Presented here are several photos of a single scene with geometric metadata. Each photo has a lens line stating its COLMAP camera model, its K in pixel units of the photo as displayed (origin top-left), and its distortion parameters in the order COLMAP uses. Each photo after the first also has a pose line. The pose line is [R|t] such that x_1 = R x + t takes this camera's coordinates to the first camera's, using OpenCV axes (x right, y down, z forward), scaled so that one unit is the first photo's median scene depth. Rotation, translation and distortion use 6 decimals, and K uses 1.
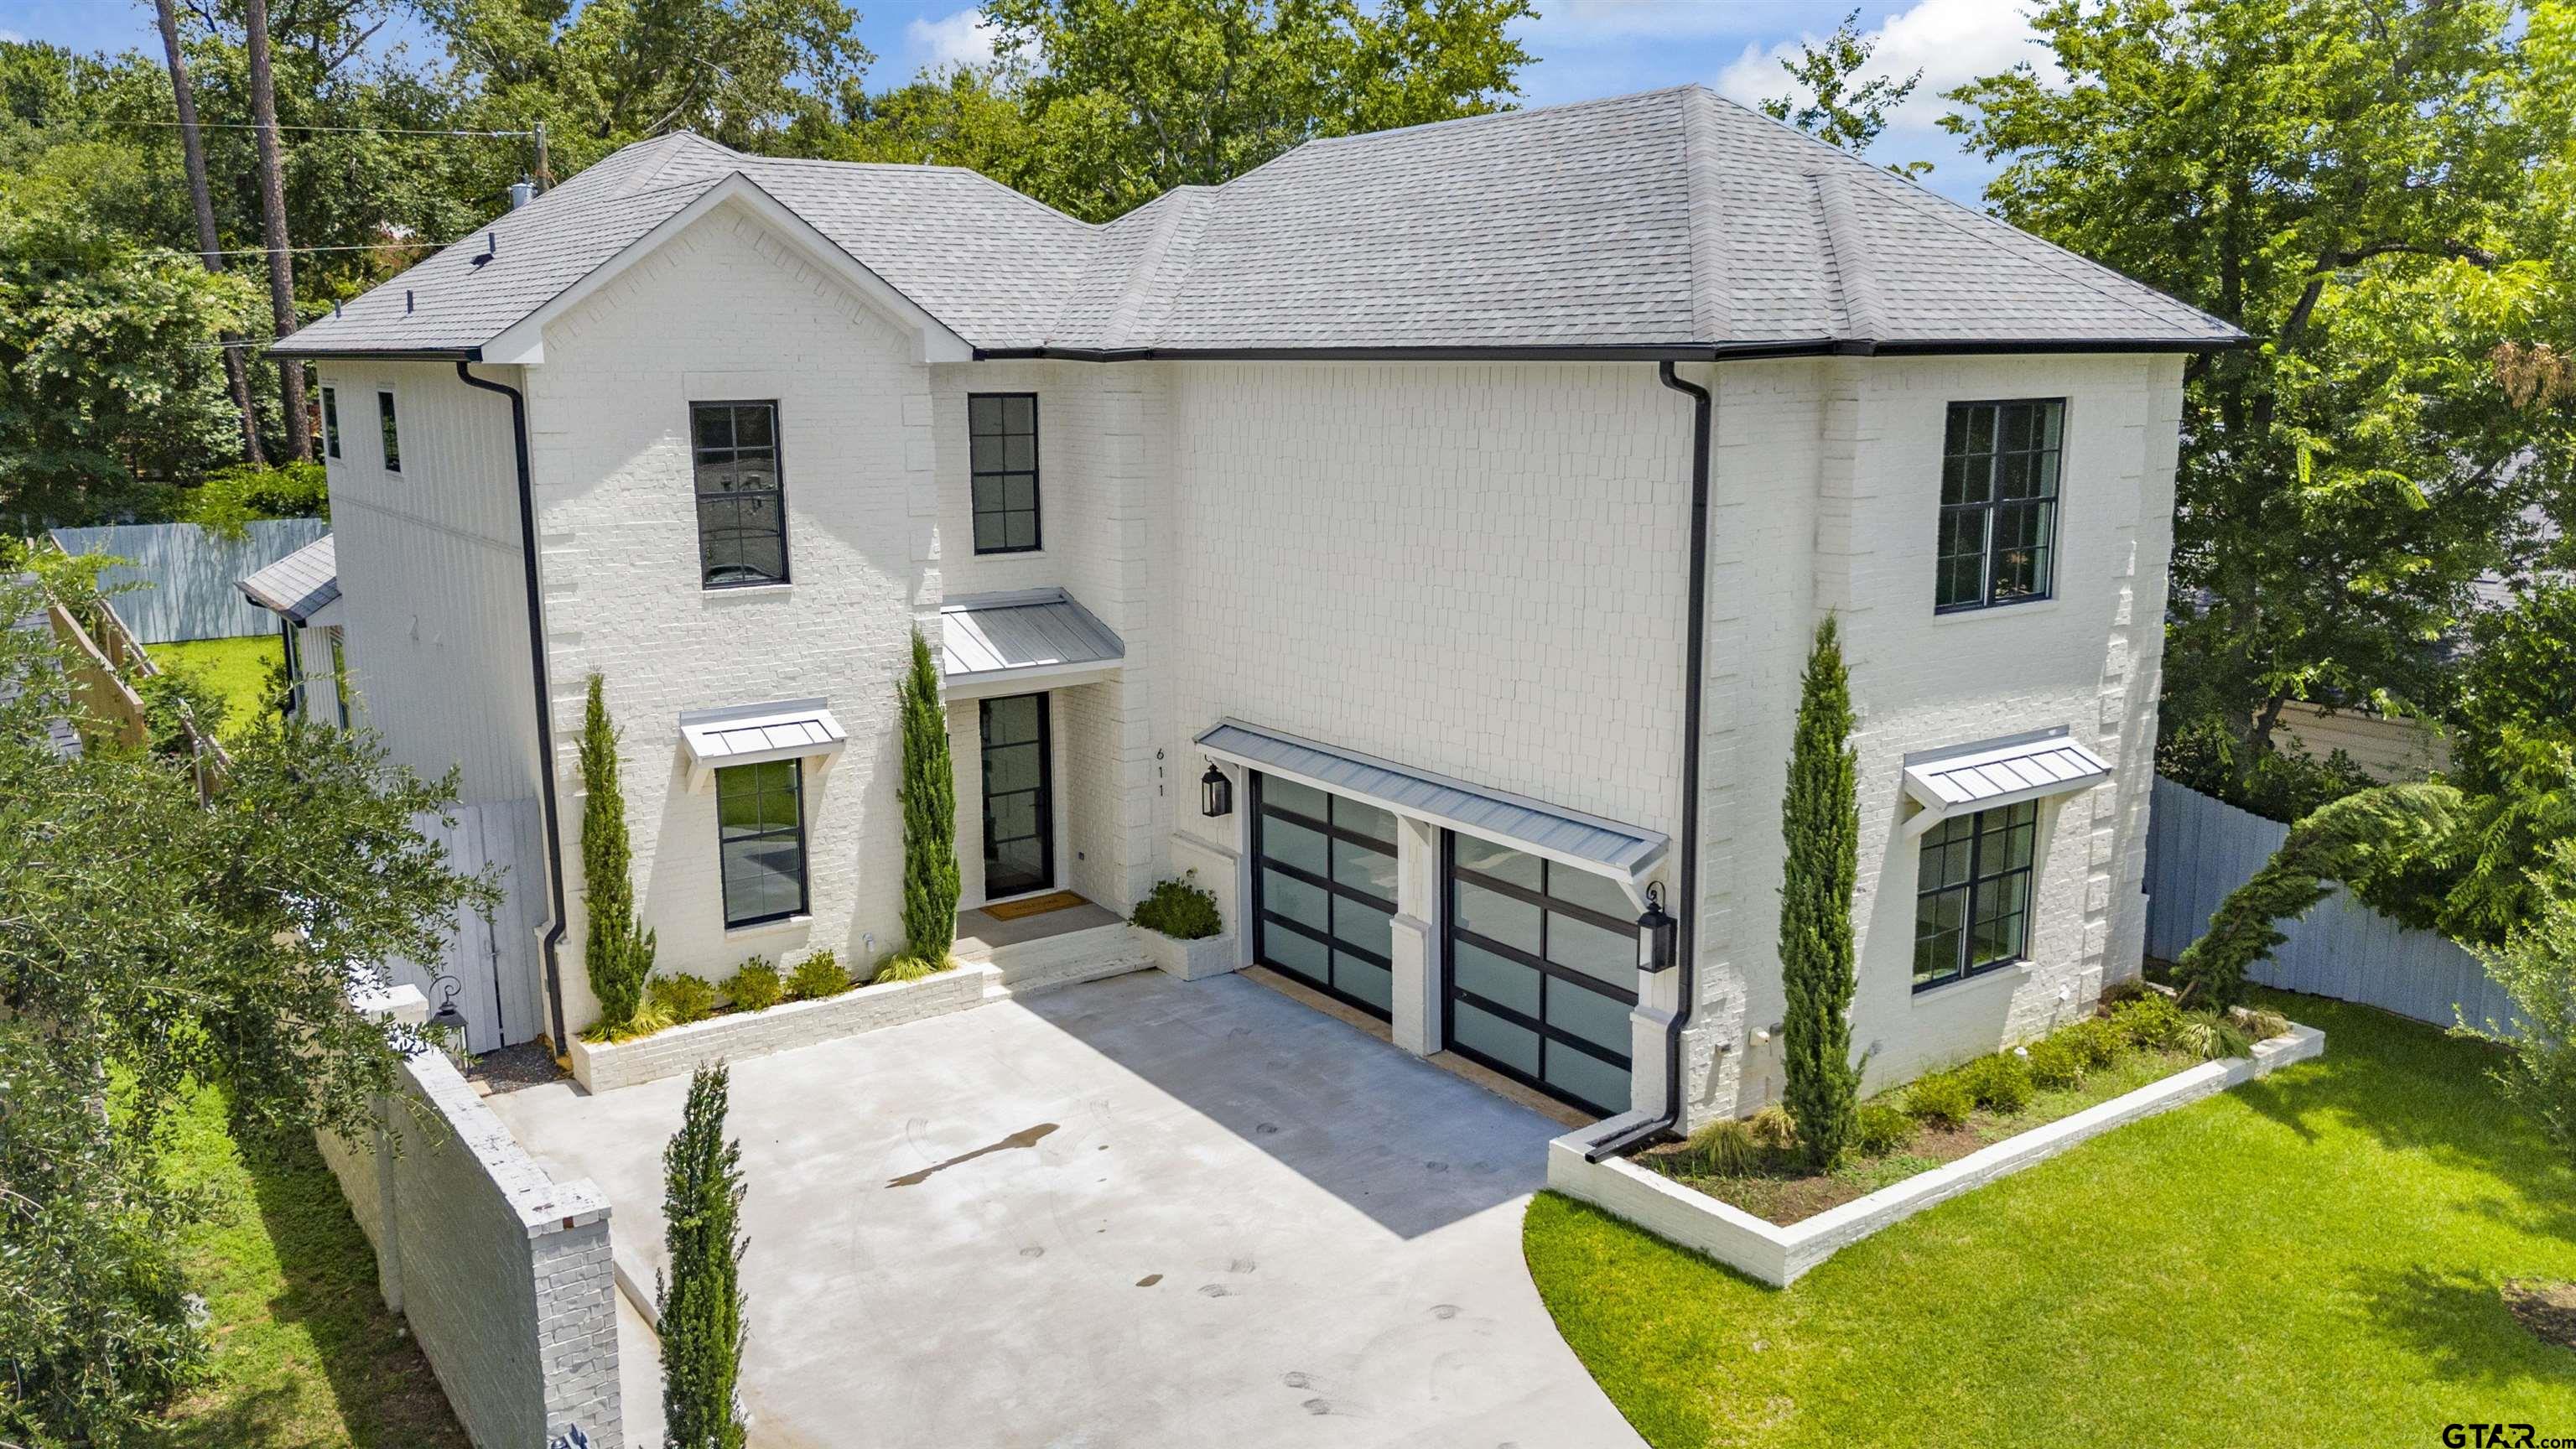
lens RADIAL K [[1861.0, 0, 1294.3], [0, 1861.0, 719.1], [0, 0, 1]] dist [0.031395, -0.003221]
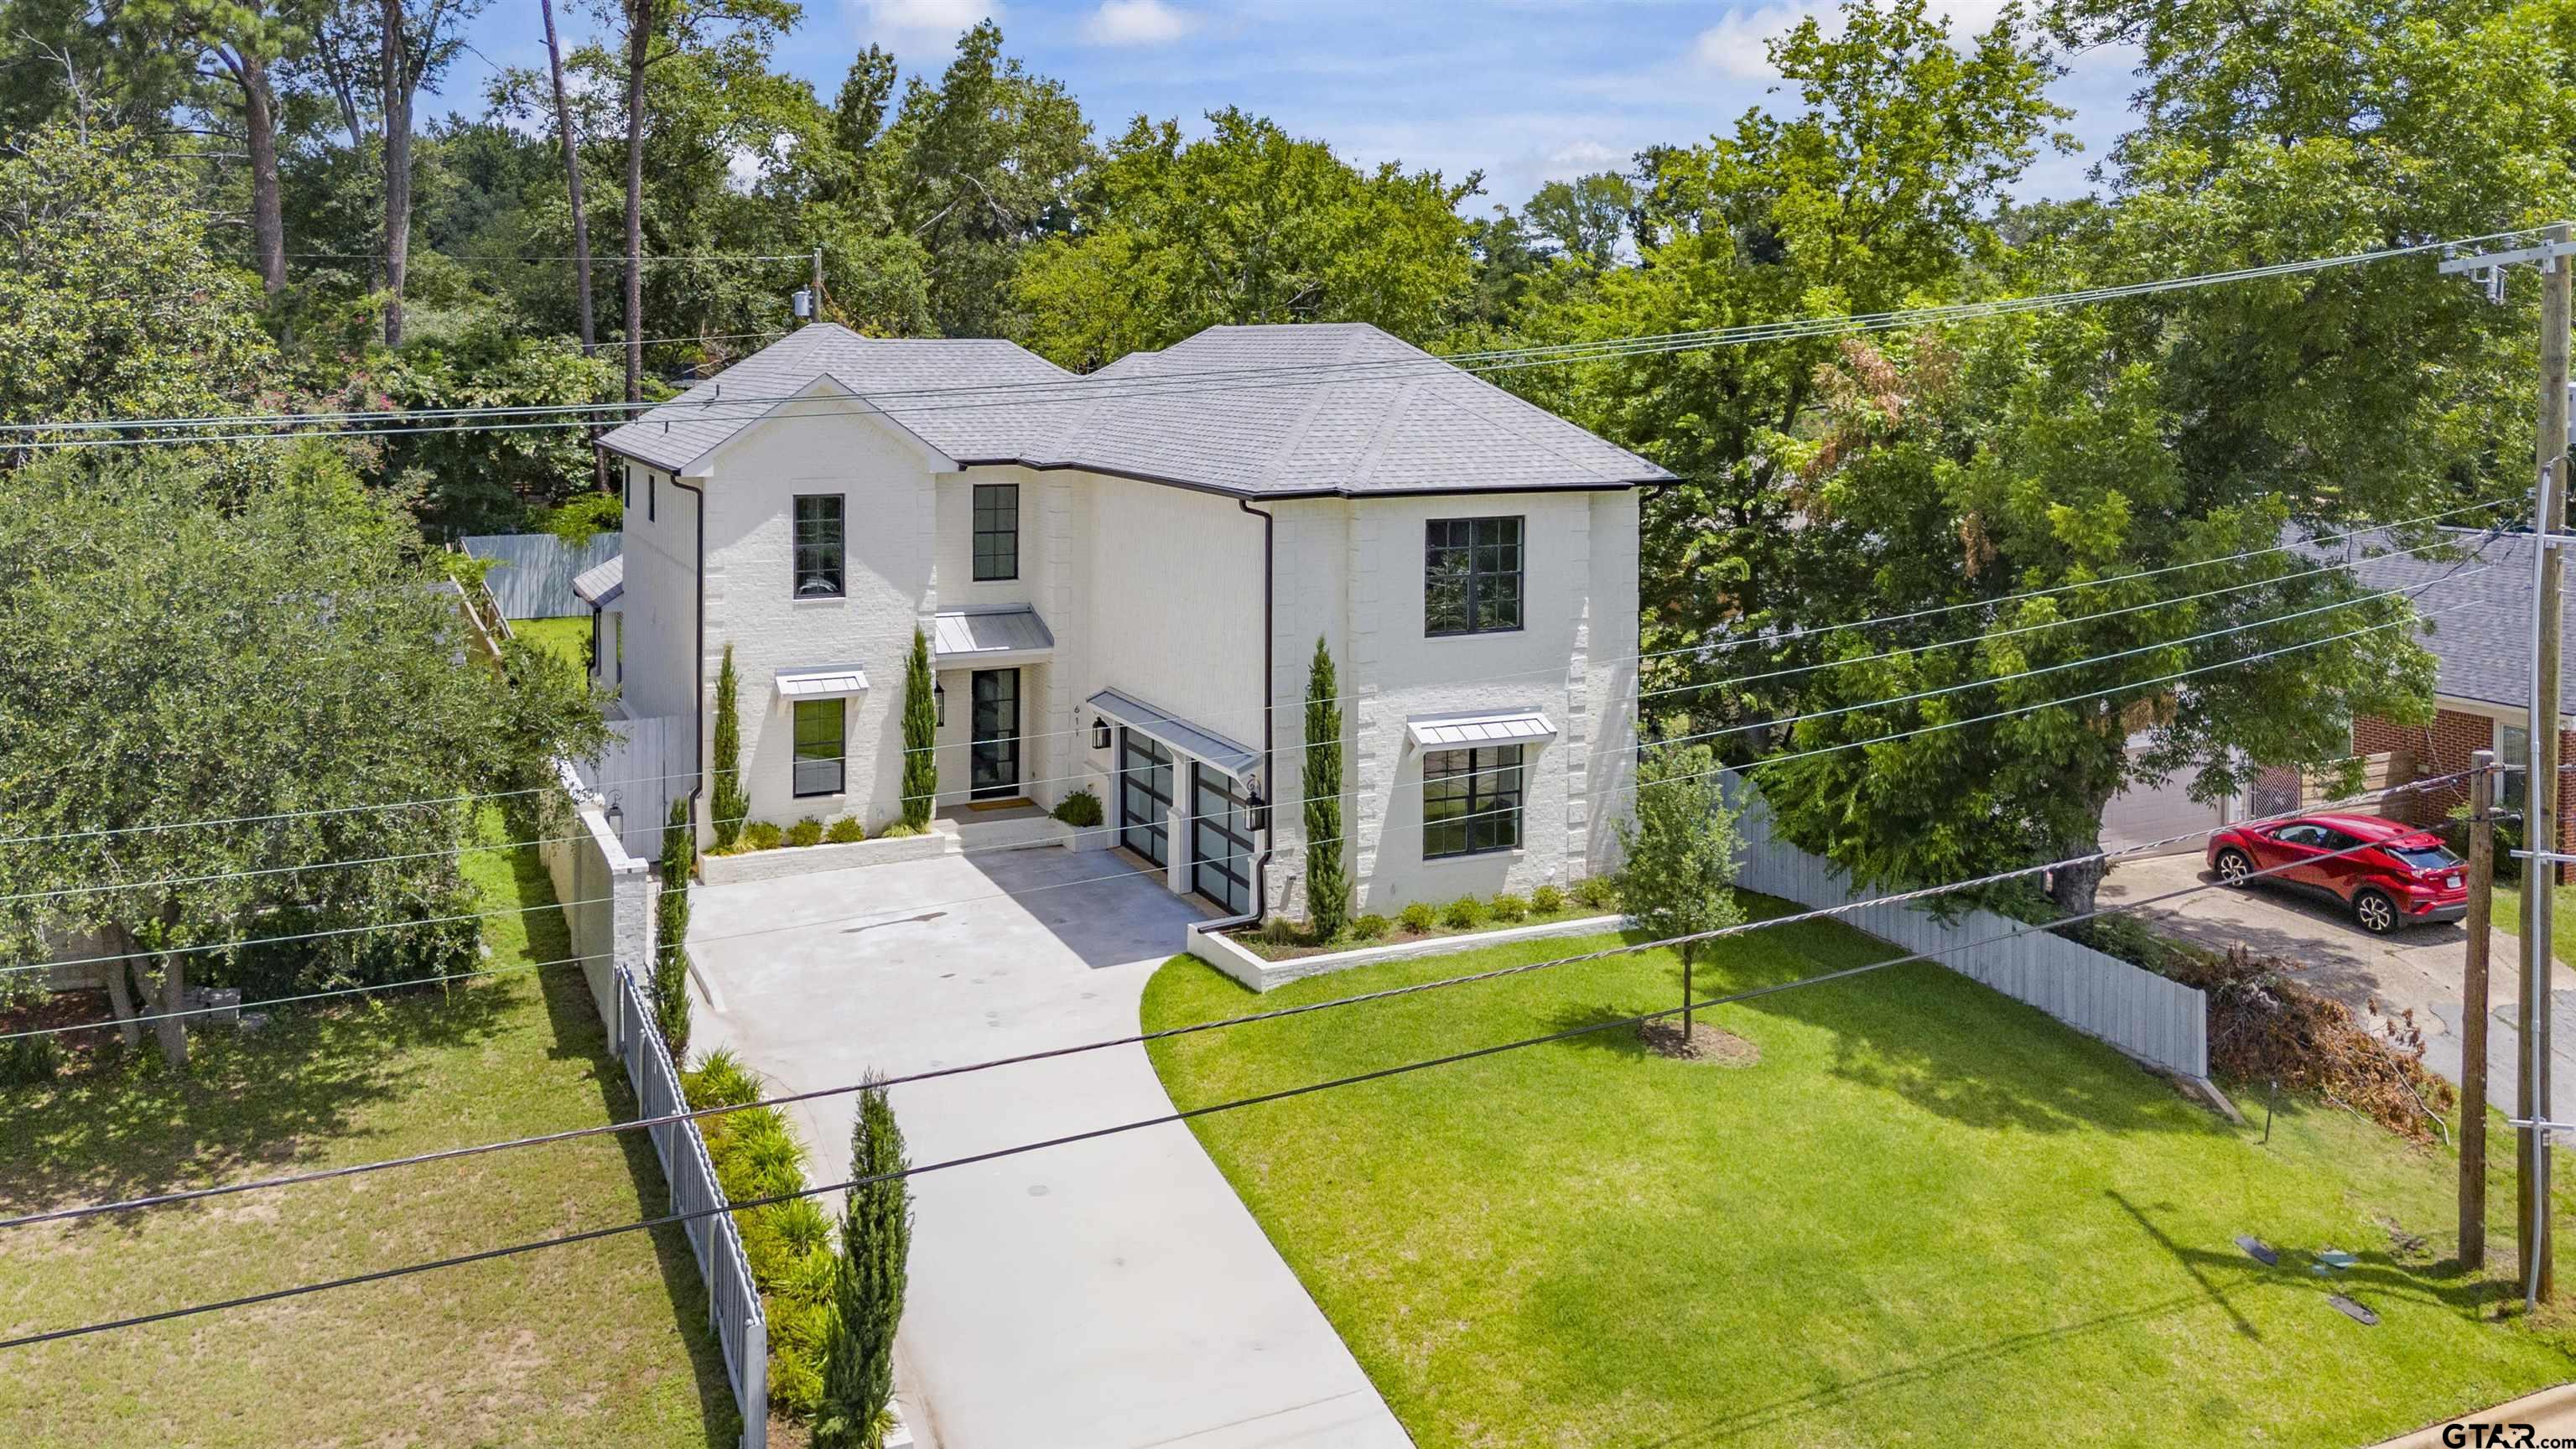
lens RADIAL K [[1861.0, 0, 1277.3], [0, 1861.0, 457.9], [0, 0, 1]] dist [0.031395, -0.003221]
pose [[0.985388, 0.019685, -0.169185, 0.415126], [-0.044005, 0.988999, -0.141227, 0.026689], [0.164544, 0.146609, 0.975413, -0.639627]]
